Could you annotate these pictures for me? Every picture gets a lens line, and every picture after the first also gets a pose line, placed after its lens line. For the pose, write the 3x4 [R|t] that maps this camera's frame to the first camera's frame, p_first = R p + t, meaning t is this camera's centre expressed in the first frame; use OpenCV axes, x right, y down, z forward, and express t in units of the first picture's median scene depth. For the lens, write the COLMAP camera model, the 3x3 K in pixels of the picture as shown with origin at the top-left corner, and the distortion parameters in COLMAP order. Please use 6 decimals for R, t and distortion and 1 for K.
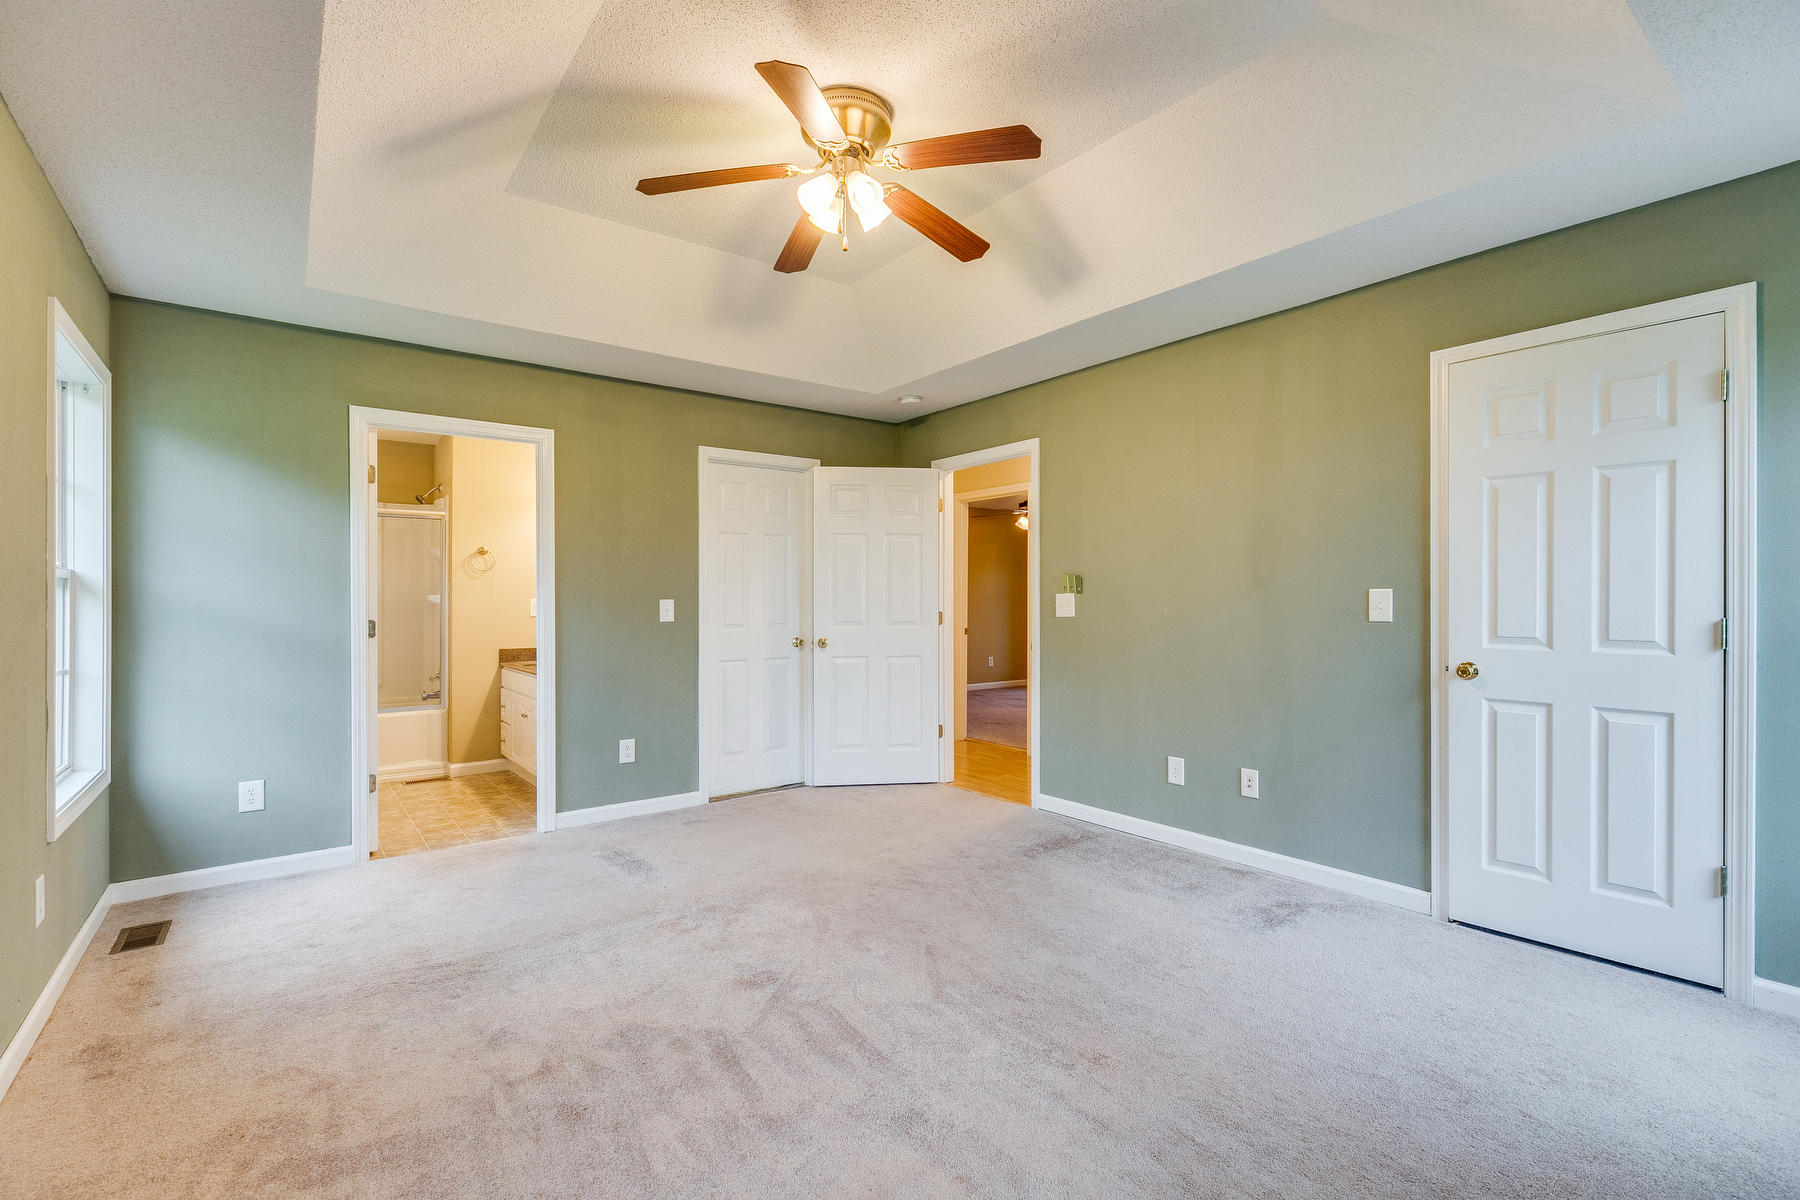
lens RADIAL K [[809.4, 0, 899.2], [0, 809.4, 597.2], [0, 0, 1]] dist [0.009041, -0.000892]
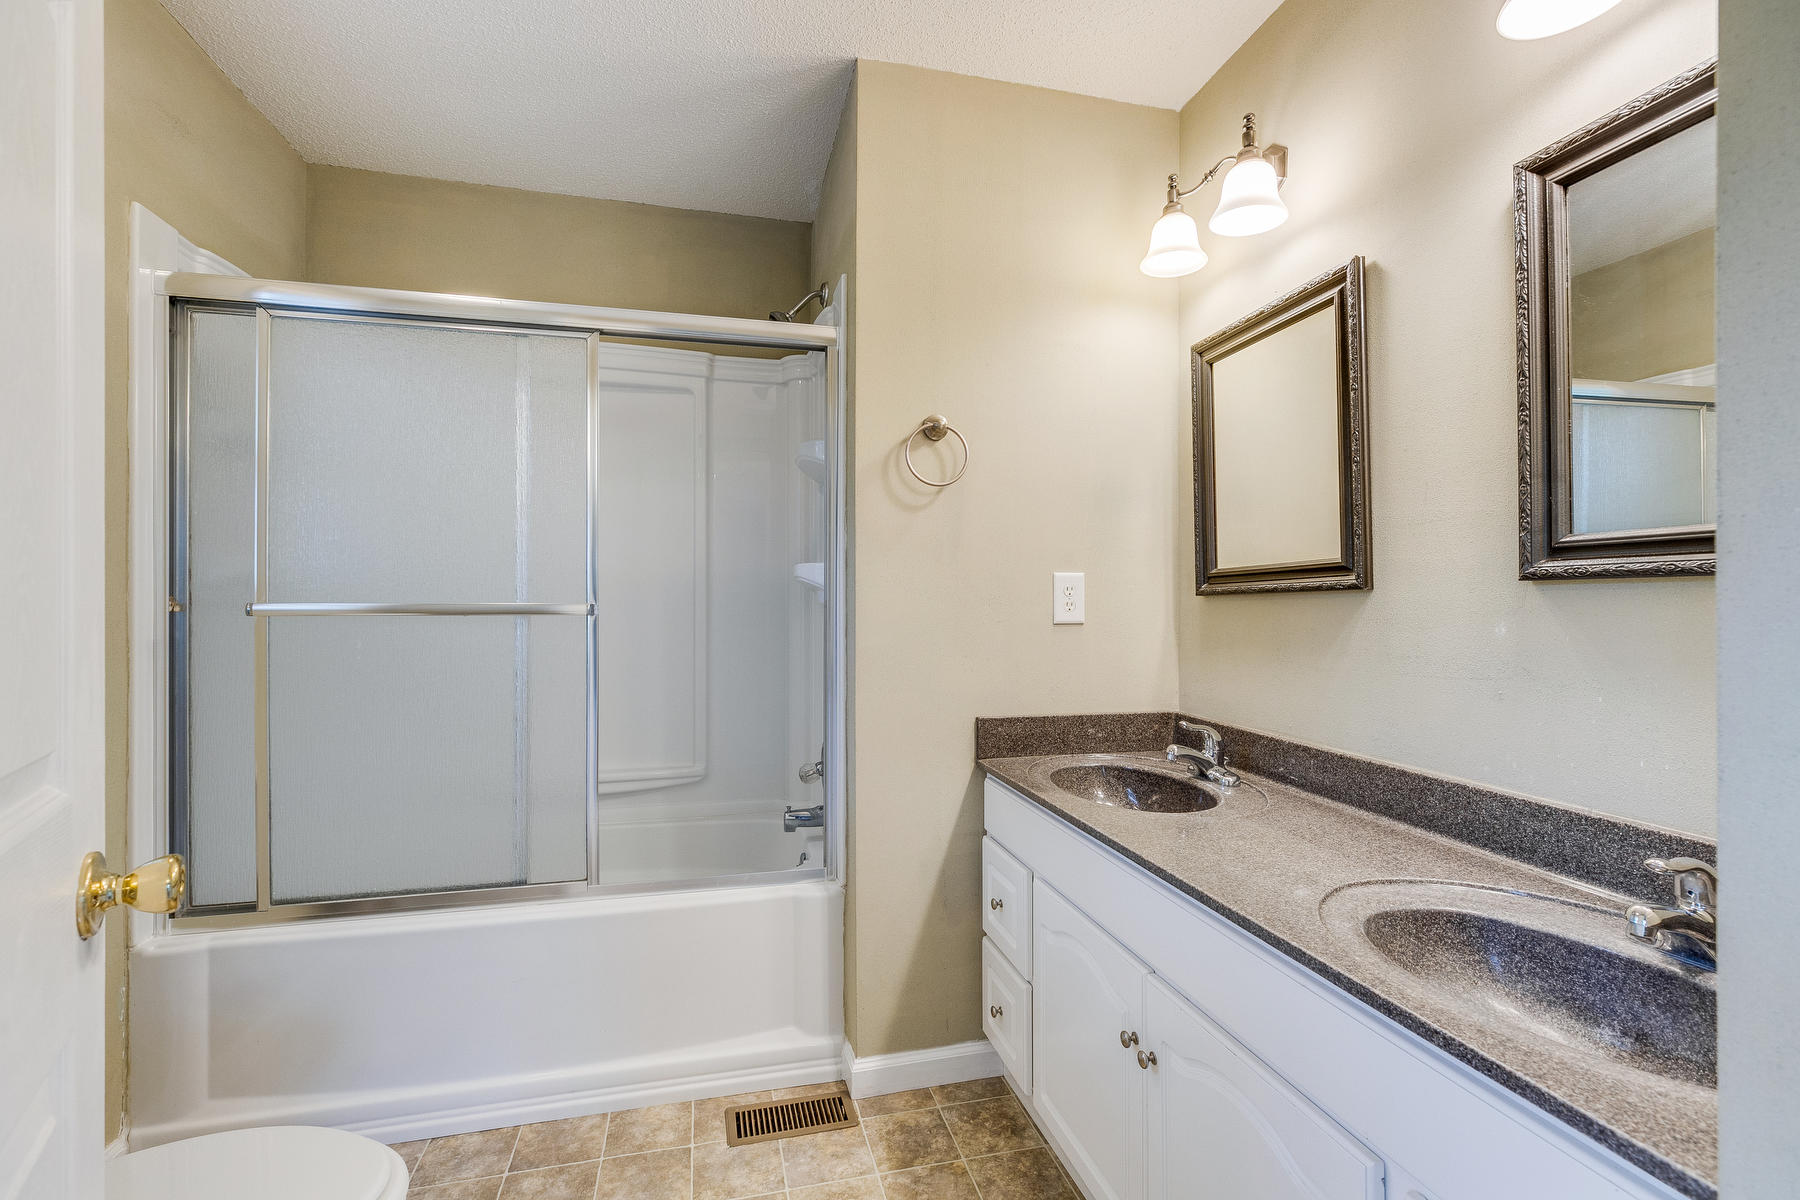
lens RADIAL K [[809.4, 0, 899.6], [0, 809.4, 599.1], [0, 0, 1]] dist [0.009041, -0.000892]
pose [[0.914719, -0.001025, -0.404090, -0.398977], [0.000540, 0.999999, -0.001316, 0.015081], [0.404091, 0.000986, 0.914718, 0.700386]]
